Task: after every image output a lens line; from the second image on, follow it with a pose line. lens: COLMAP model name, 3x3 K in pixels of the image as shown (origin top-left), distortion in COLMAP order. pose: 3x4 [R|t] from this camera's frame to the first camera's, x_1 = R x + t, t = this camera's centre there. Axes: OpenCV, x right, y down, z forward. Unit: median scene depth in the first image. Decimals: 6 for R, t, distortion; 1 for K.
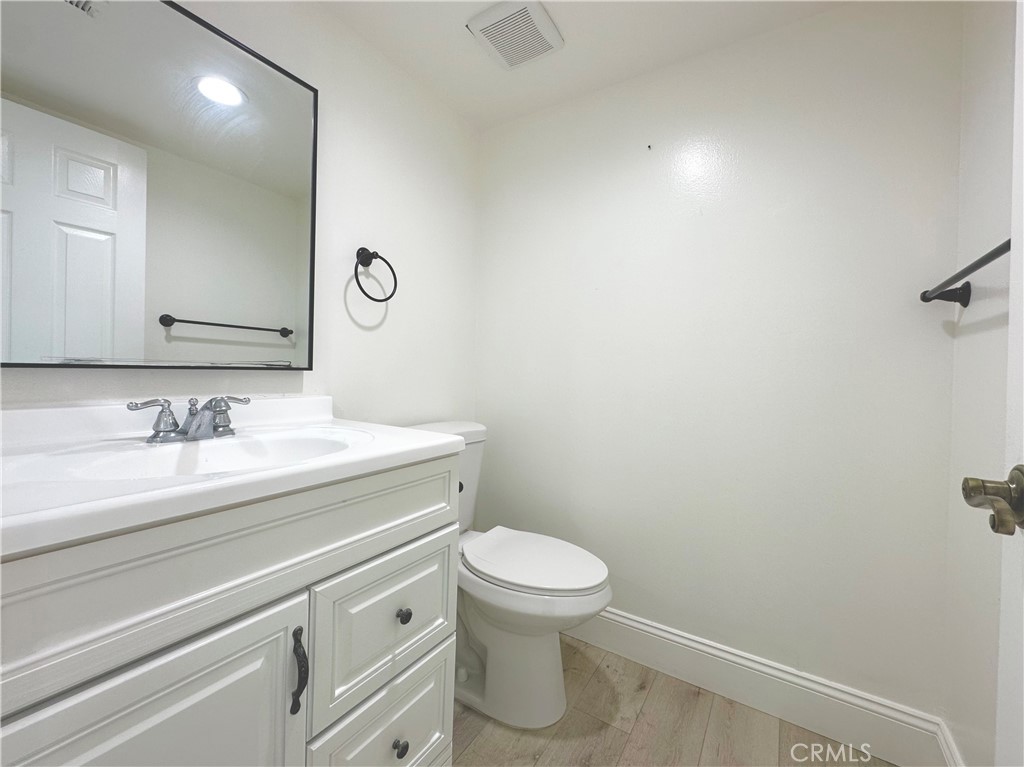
lens RADIAL K [[416.1, 0, 512.0], [0, 416.1, 383.5], [0, 0, 1]] dist [-0.001514, 0.000070]
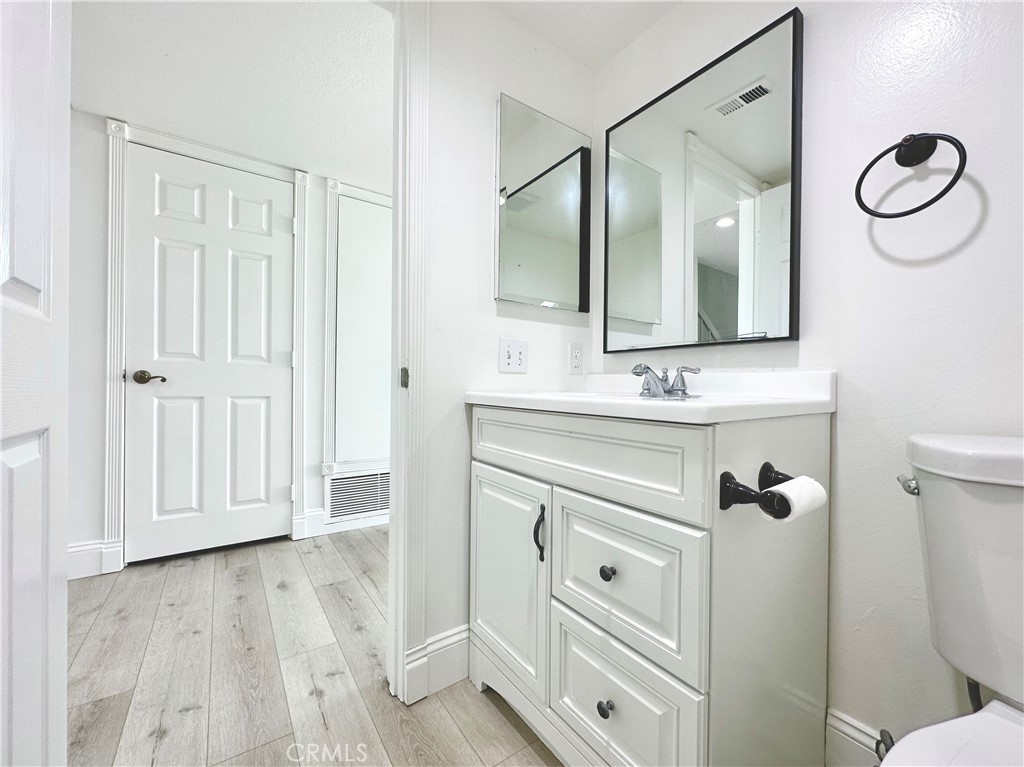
lens RADIAL K [[416.1, 0, 512.0], [0, 416.1, 383.5], [0, 0, 1]] dist [-0.001514, 0.000070]
pose [[-0.377204, -0.029414, -0.925663, 0.729215], [-0.038949, 0.999115, -0.015876, 0.134323], [0.925311, 0.030065, -0.378016, 1.122068]]
